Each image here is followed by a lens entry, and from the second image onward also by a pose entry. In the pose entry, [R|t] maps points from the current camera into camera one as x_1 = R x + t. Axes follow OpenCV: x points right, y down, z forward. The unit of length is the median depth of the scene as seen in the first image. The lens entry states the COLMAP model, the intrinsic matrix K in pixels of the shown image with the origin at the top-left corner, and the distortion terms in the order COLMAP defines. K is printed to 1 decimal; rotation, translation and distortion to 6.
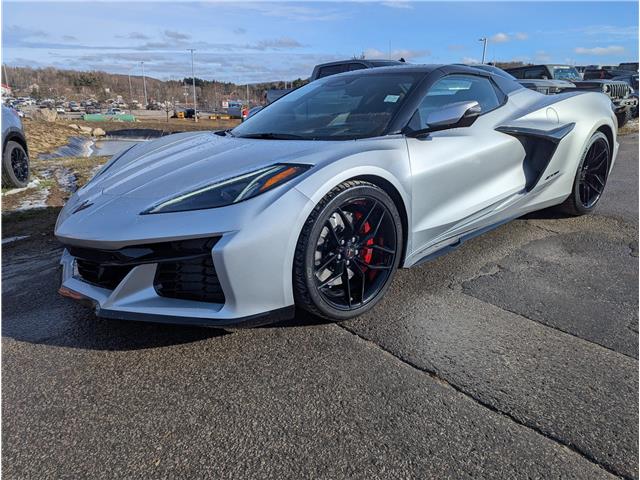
lens RADIAL K [[451.3, 0, 318.3], [0, 451.3, 236.4], [0, 0, 1]] dist [0.052161, -0.040290]
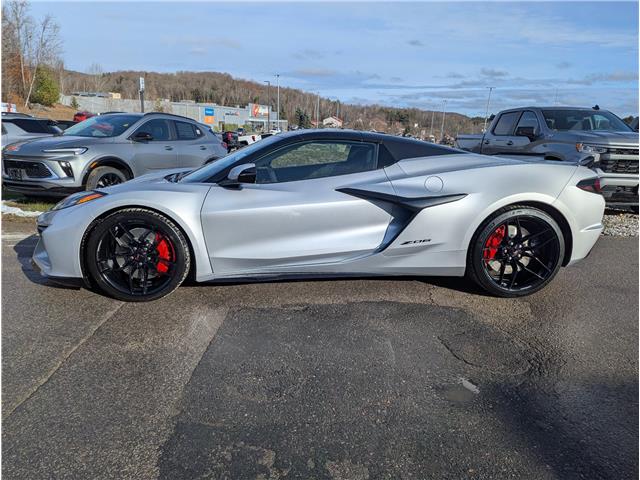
lens RADIAL K [[451.3, 0, 321.0], [0, 451.3, 244.1], [0, 0, 1]] dist [0.052161, -0.040290]
pose [[0.810905, 0.179732, -0.556893, 1.165468], [-0.210775, 0.977497, 0.008564, -0.121460], [0.545900, 0.110435, 0.830540, 0.079934]]
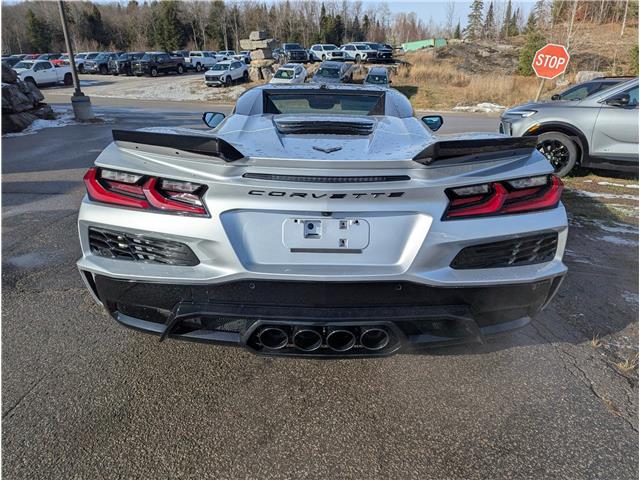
lens RADIAL K [[451.3, 0, 320.3], [0, 451.3, 241.2], [0, 0, 1]] dist [0.052161, -0.040290]
pose [[-0.638807, 0.263735, -0.722751, 1.332407], [-0.216836, 0.839612, 0.498030, -0.783393], [0.738178, 0.474864, -0.479163, 2.236391]]
